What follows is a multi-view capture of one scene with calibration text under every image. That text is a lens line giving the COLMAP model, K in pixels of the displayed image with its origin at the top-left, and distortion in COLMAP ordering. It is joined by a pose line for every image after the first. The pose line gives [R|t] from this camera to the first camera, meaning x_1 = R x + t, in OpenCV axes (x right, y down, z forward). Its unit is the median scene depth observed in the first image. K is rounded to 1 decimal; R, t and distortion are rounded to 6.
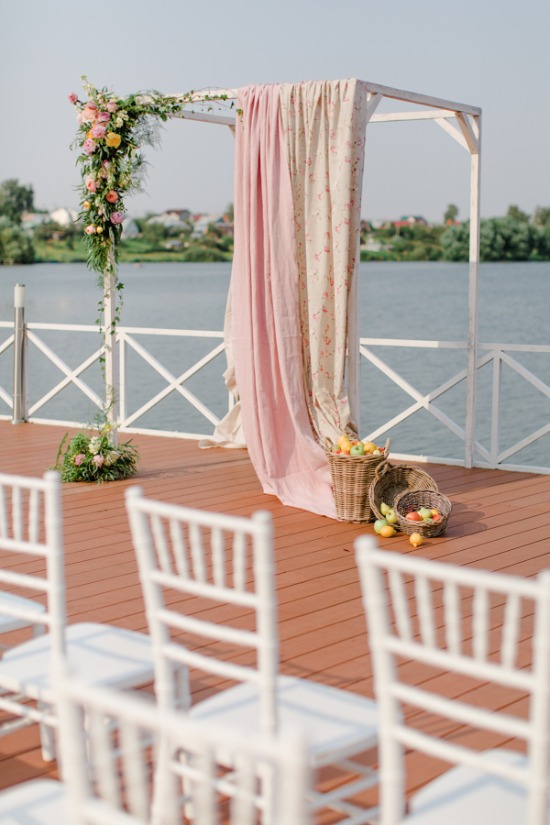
lens RADIAL K [[1207.1, 0, 275.0], [0, 1207.1, 412.5], [0, 0, 1]] dist [-0.003370, -0.034355]
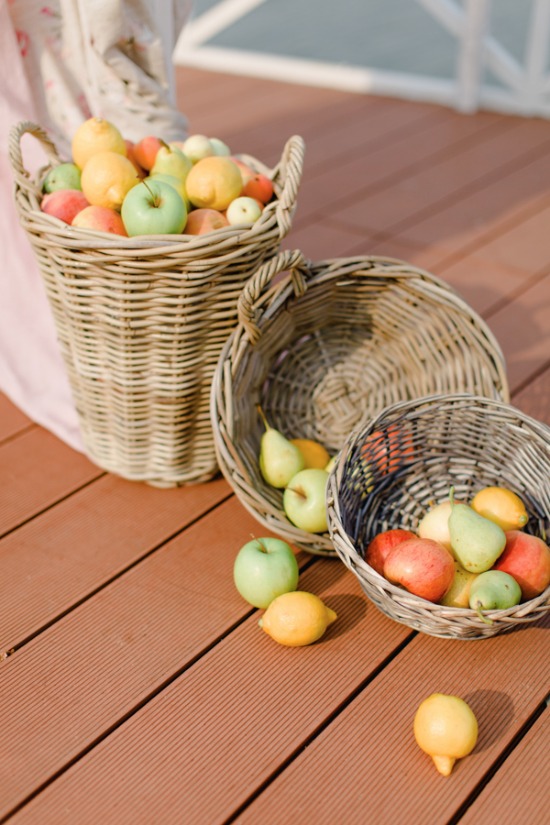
lens RADIAL K [[1207.1, 0, 275.0], [0, 1207.1, 412.5], [0, 0, 1]] dist [-0.003370, -0.034355]
pose [[0.992417, -0.040575, 0.116023, 0.062967], [-0.007542, 0.922060, 0.386974, -0.018981], [-0.122681, -0.384915, 0.914762, 0.783738]]
